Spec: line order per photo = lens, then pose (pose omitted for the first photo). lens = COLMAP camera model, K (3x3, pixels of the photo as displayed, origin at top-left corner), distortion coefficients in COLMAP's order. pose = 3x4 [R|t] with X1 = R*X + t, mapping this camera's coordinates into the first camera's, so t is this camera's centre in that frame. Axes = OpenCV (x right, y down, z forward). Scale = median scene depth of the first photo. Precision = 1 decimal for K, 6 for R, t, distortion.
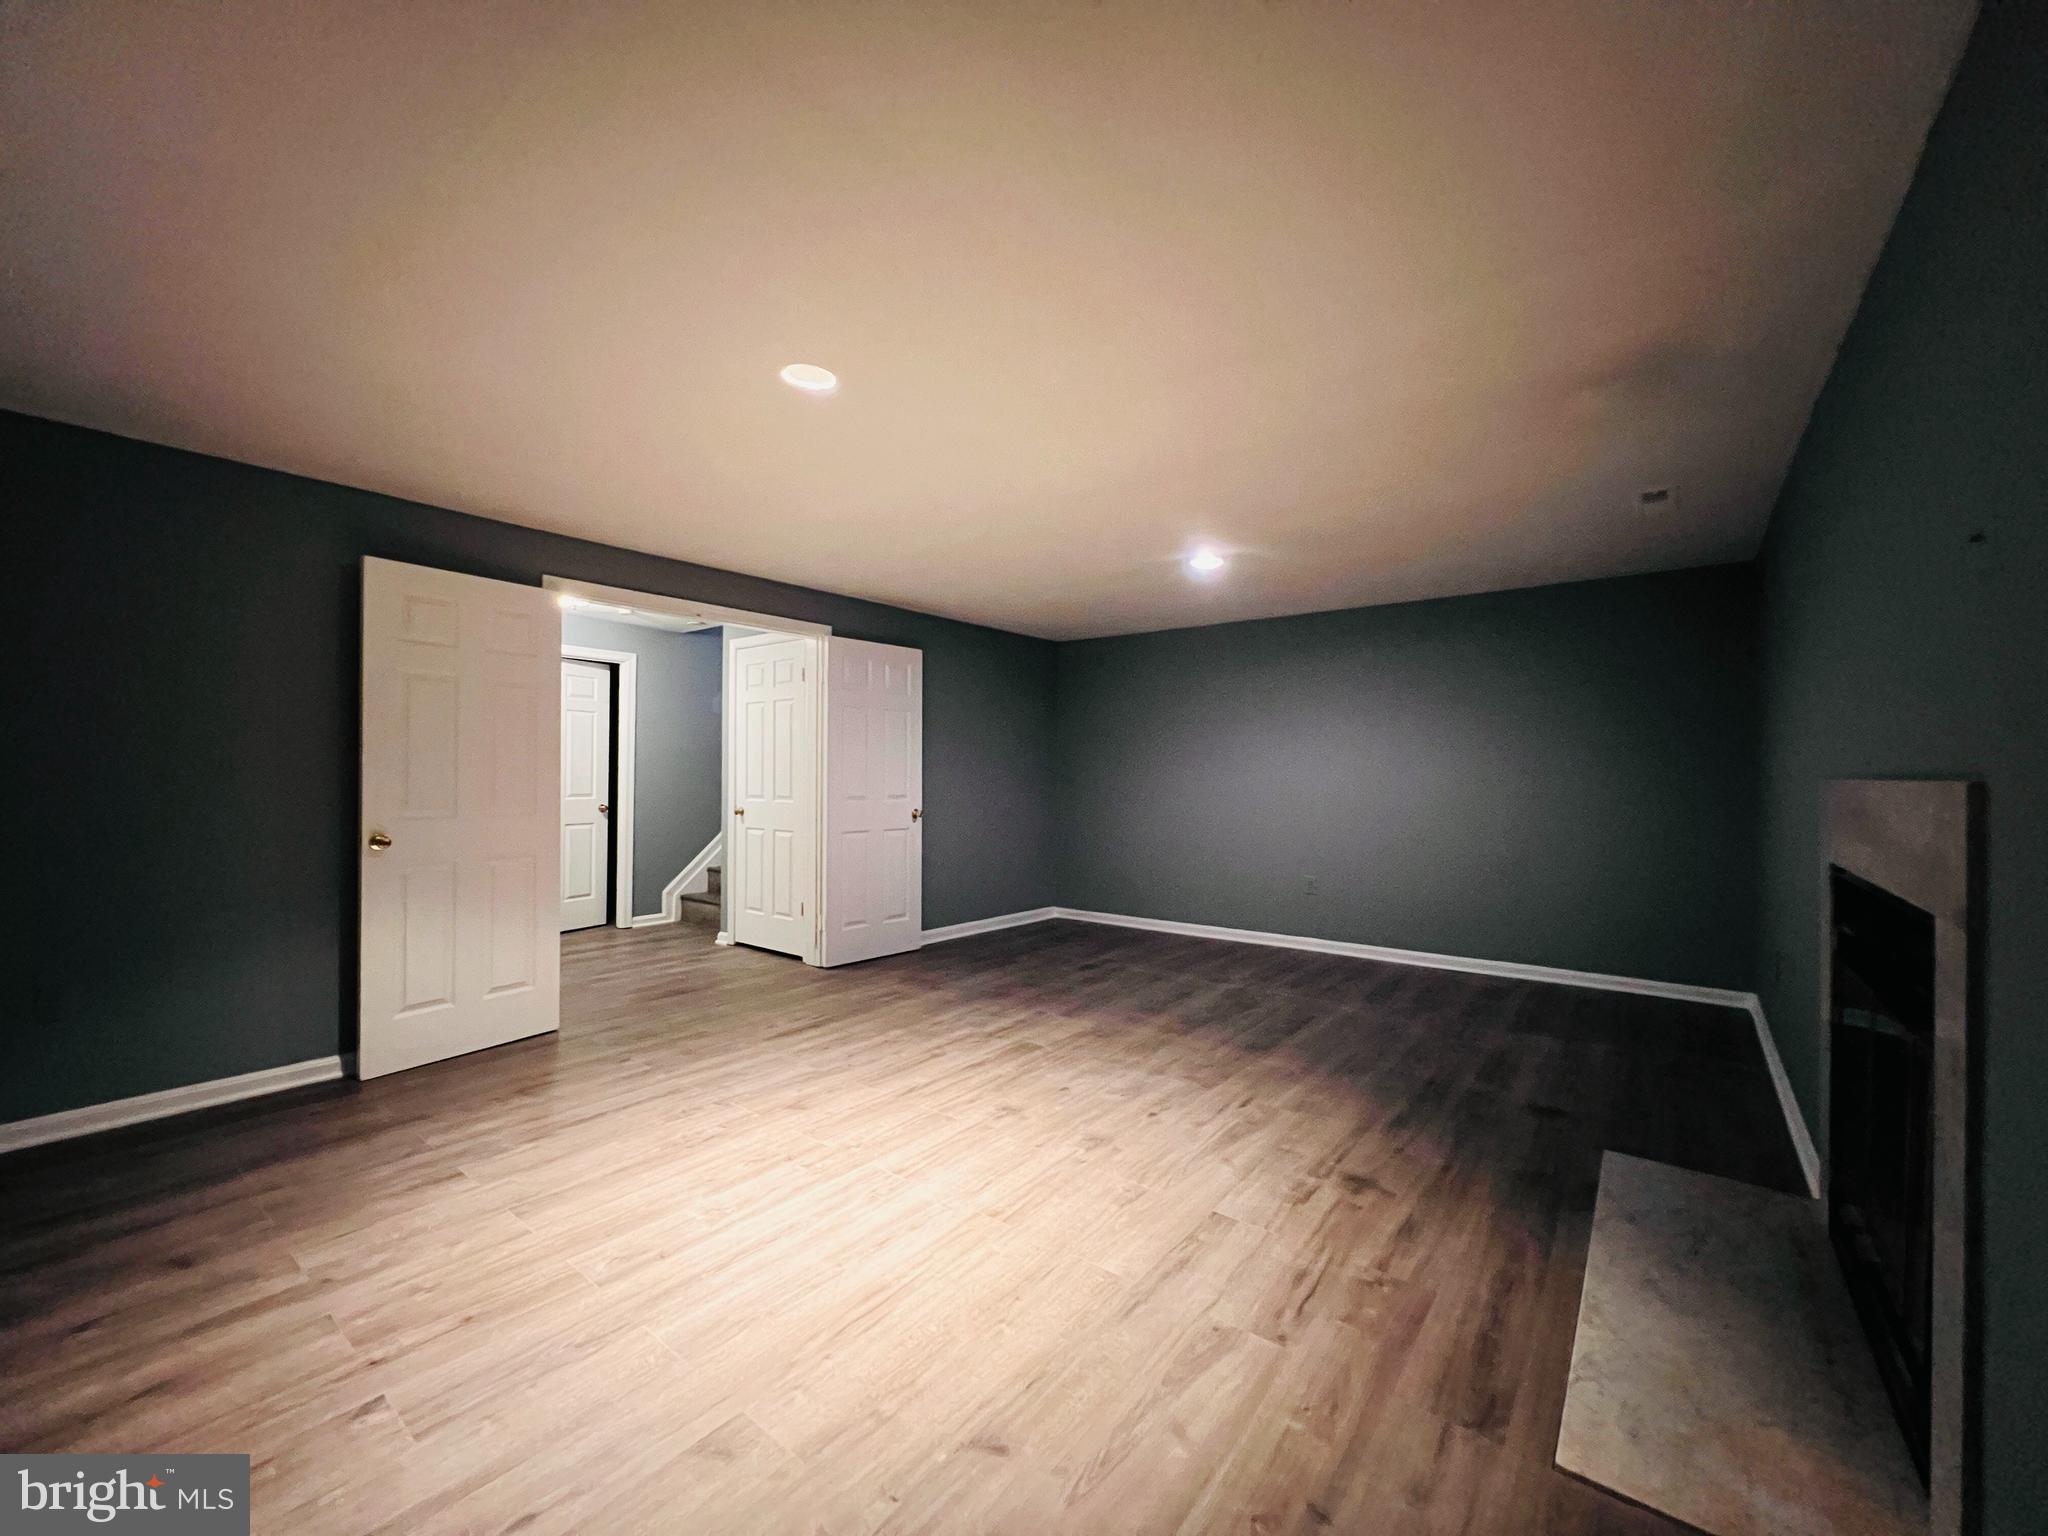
lens RADIAL K [[818.9, 0, 1022.3], [0, 818.9, 768.2], [0, 0, 1]] dist [-0.000811, 0.000215]
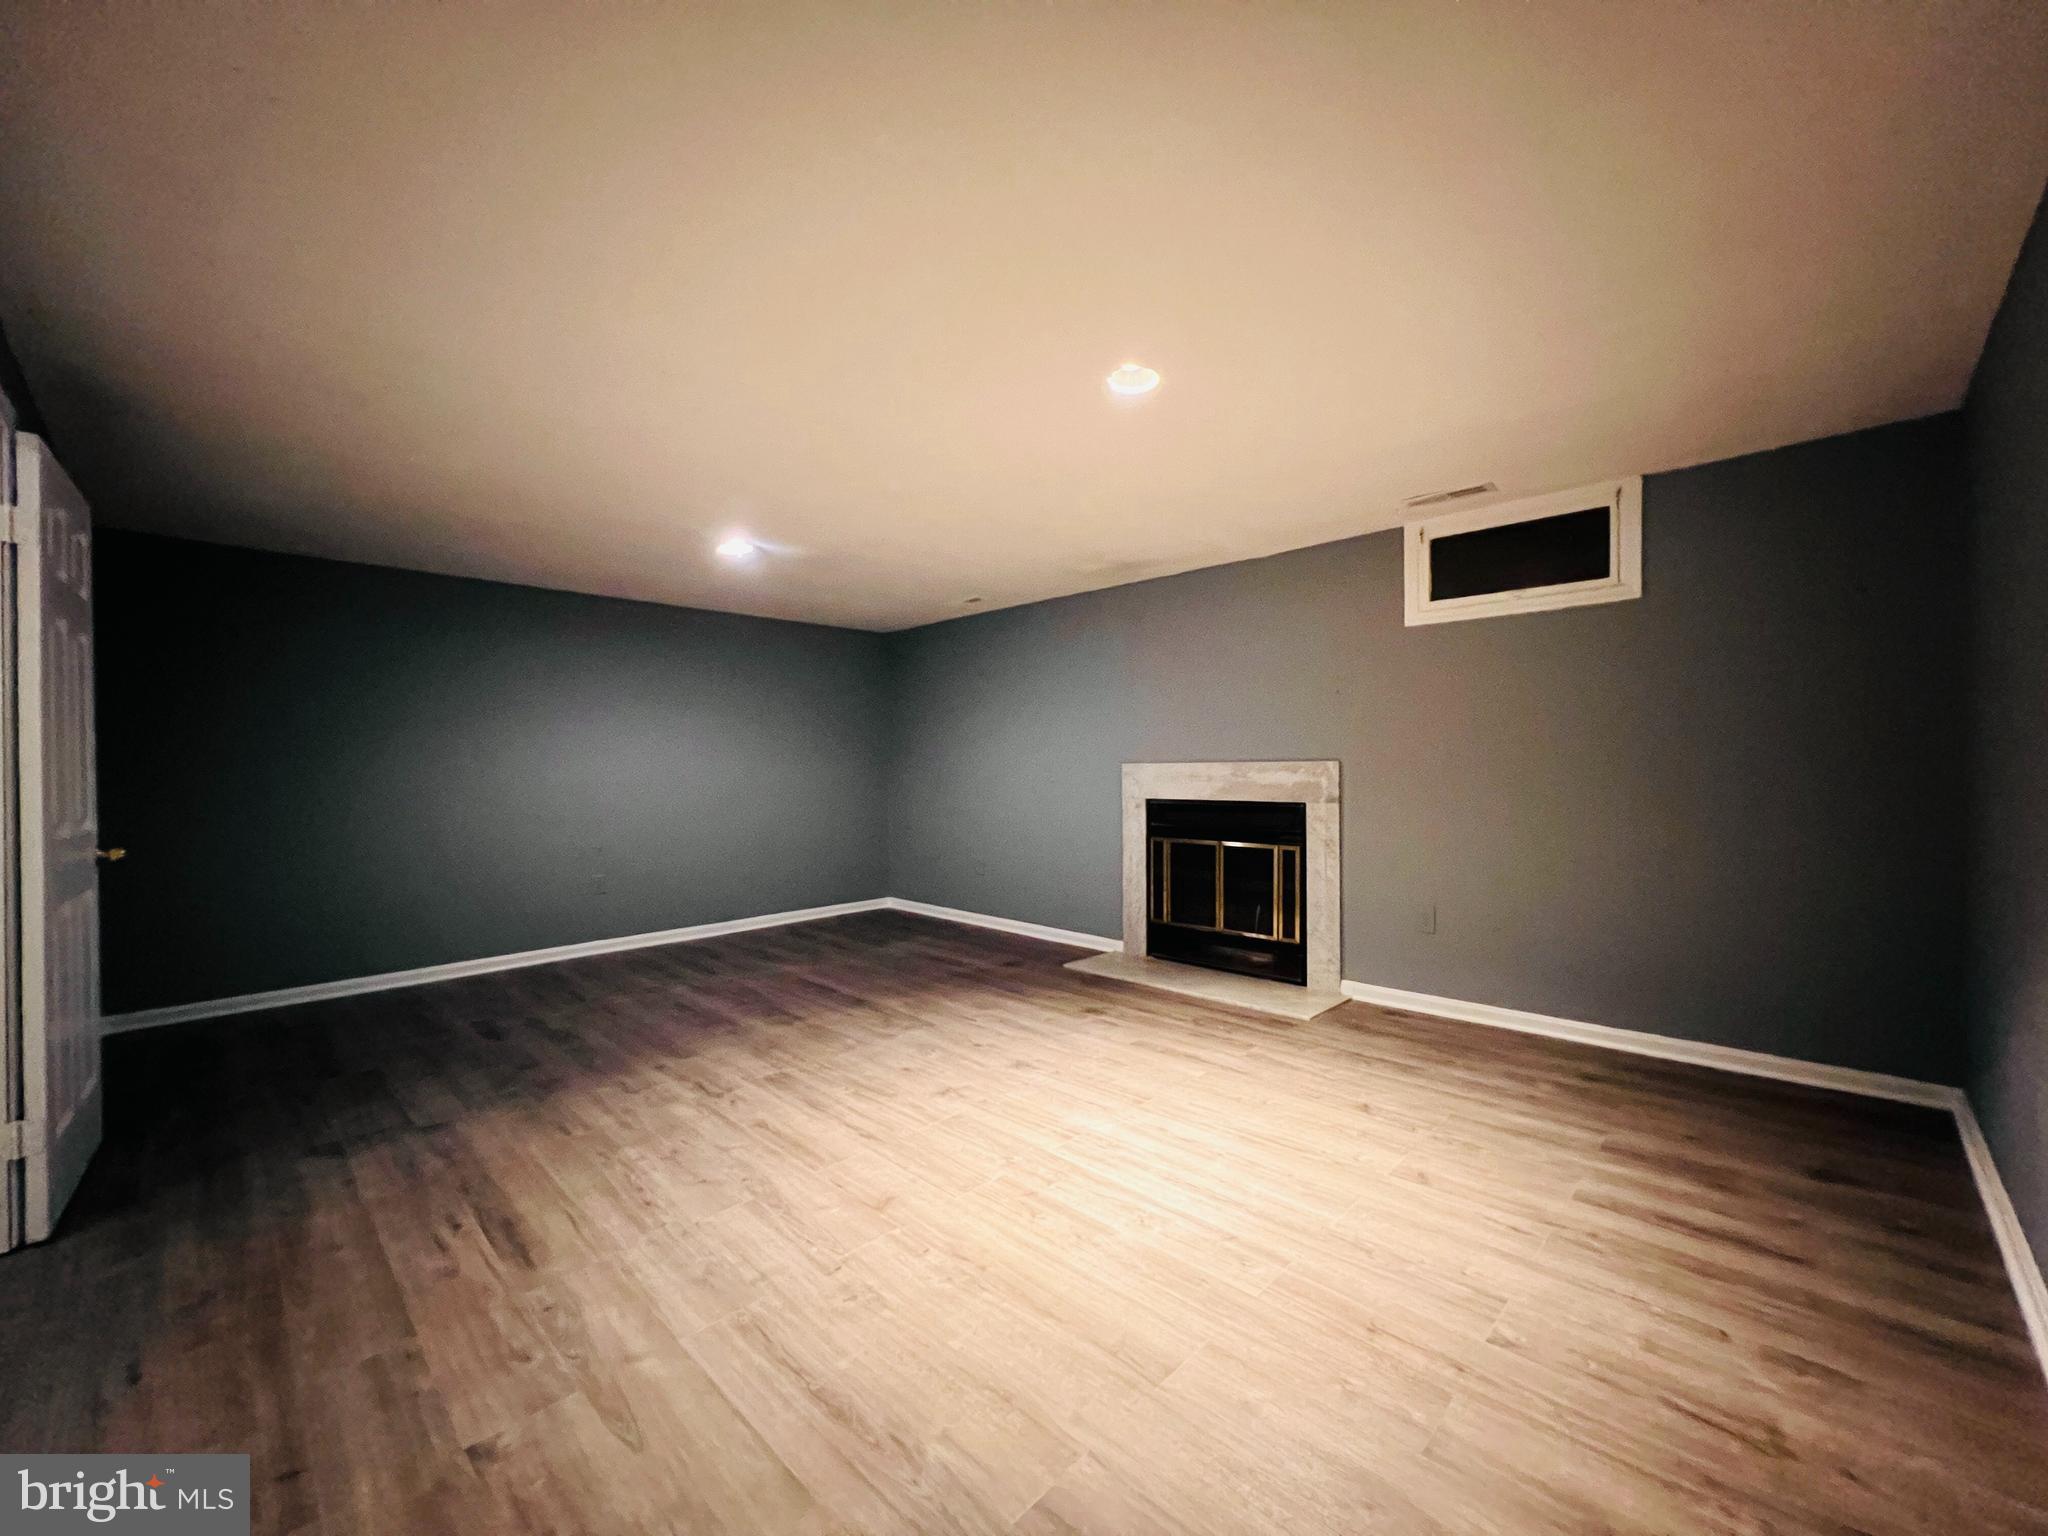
lens RADIAL K [[818.9, 0, 1022.3], [0, 818.9, 768.2], [0, 0, 1]] dist [-0.000811, 0.000215]
pose [[0.108963, -0.008394, 0.994010, -0.916340], [0.002095, 0.999964, 0.008215, 0.004890], [-0.994044, 0.001187, 0.108977, 0.715814]]
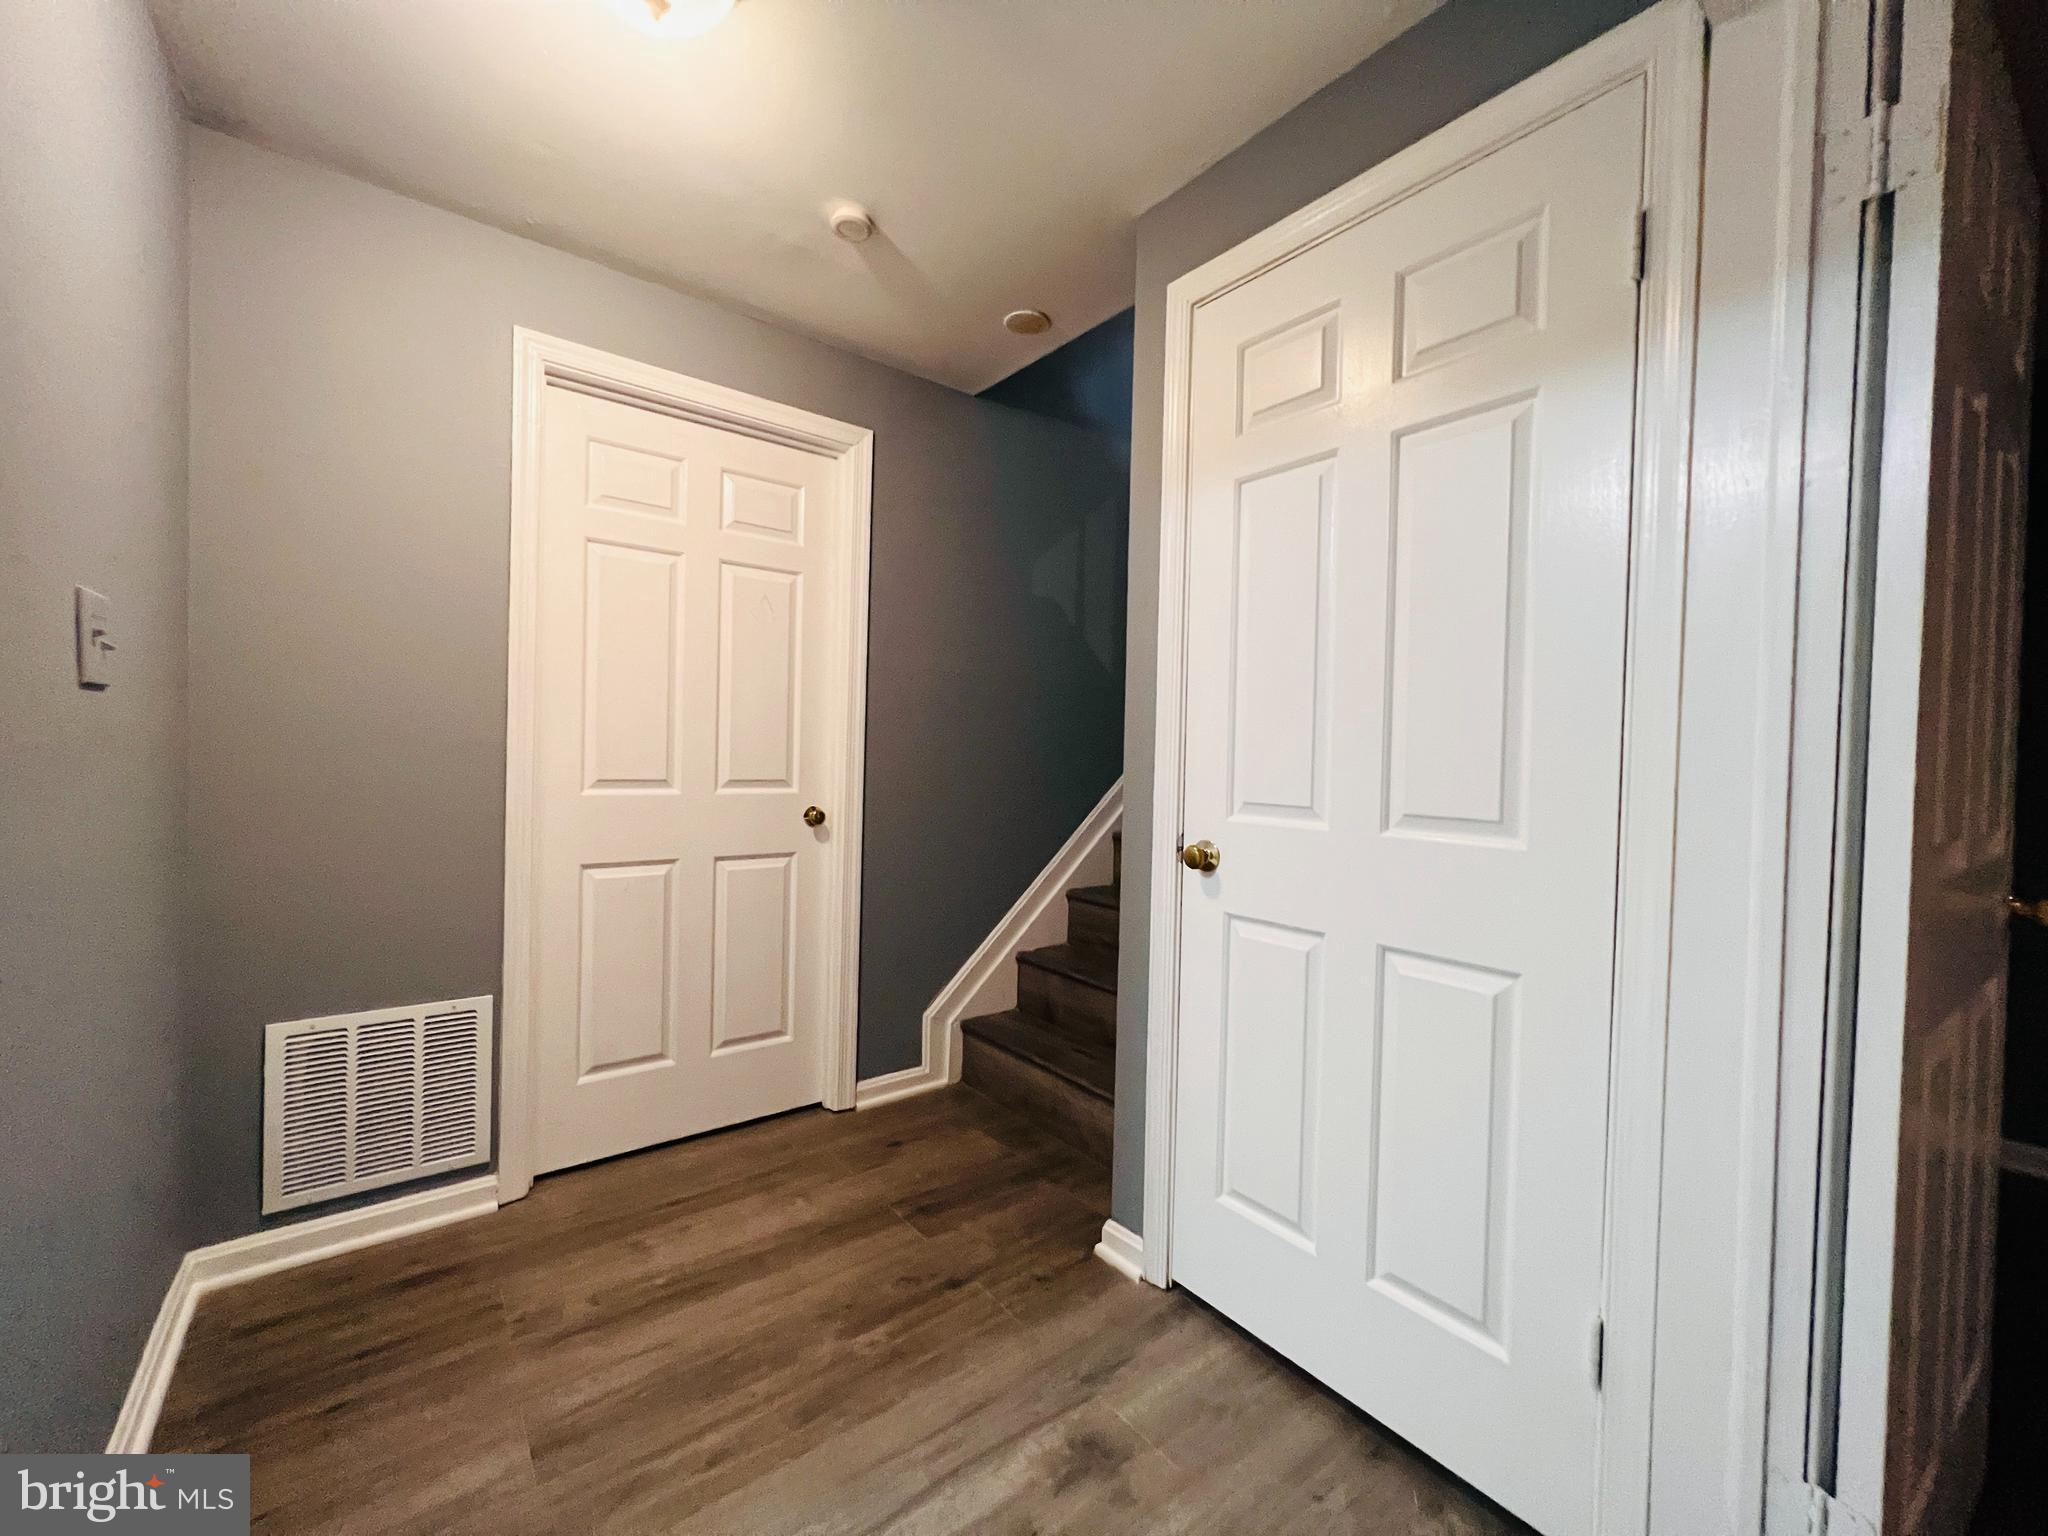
lens RADIAL K [[818.9, 0, 1022.3], [0, 818.9, 768.2], [0, 0, 1]] dist [-0.000811, 0.000215]
pose [[0.972197, 0.021532, -0.233173, -0.589592], [-0.015590, 0.999506, 0.027295, 0.024459], [0.233646, -0.022901, 0.972052, 1.213528]]
